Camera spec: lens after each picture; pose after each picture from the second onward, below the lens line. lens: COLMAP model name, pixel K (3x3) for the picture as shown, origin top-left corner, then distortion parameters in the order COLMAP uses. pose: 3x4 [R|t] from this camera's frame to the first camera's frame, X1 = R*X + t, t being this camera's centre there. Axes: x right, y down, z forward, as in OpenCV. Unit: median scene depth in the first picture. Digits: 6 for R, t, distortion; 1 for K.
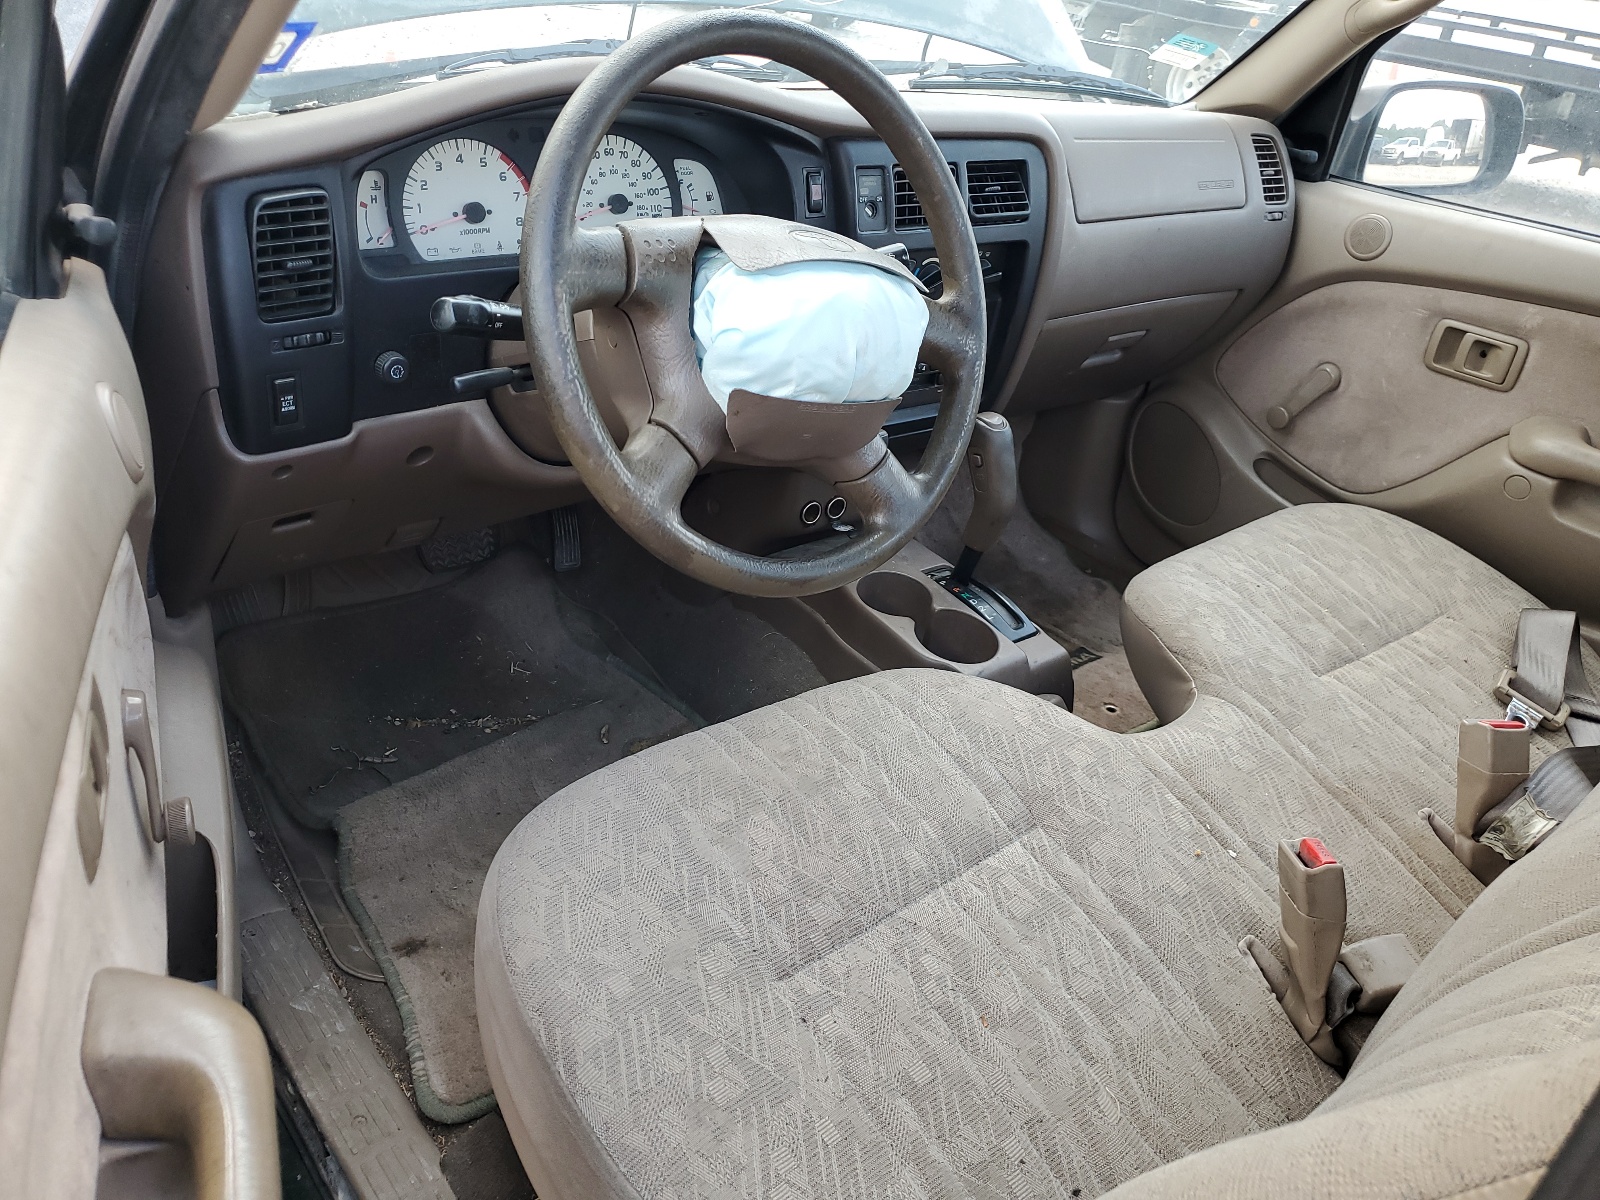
lens RADIAL K [[1232.2, 0, 798.9], [0, 1232.2, 562.9], [0, 0, 1]] dist [0.006100, -0.000155]
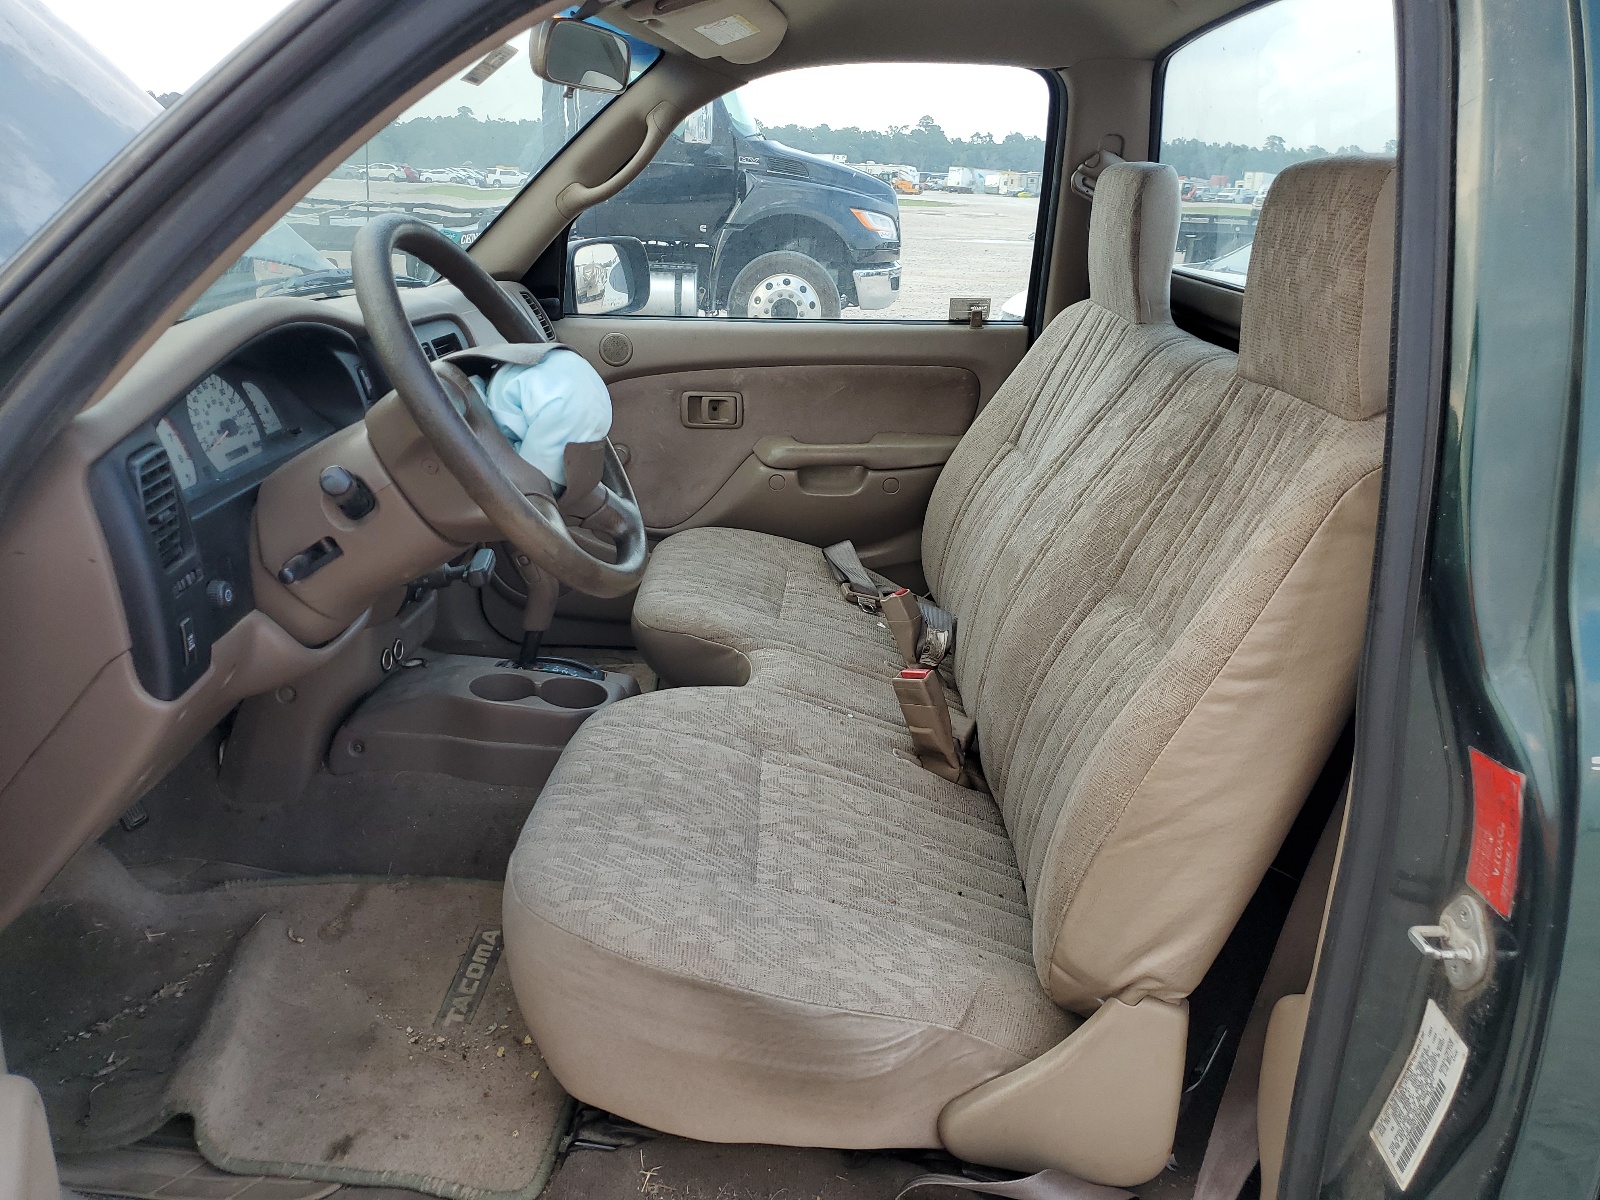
lens RADIAL K [[1232.2, 0, 798.9], [0, 1232.2, 562.9], [0, 0, 1]] dist [0.006100, -0.000155]
pose [[0.644740, -0.304650, 0.701069, -0.572759], [0.392914, 0.918793, 0.037918, -0.019530], [-0.655690, 0.251012, 0.712084, -0.083032]]
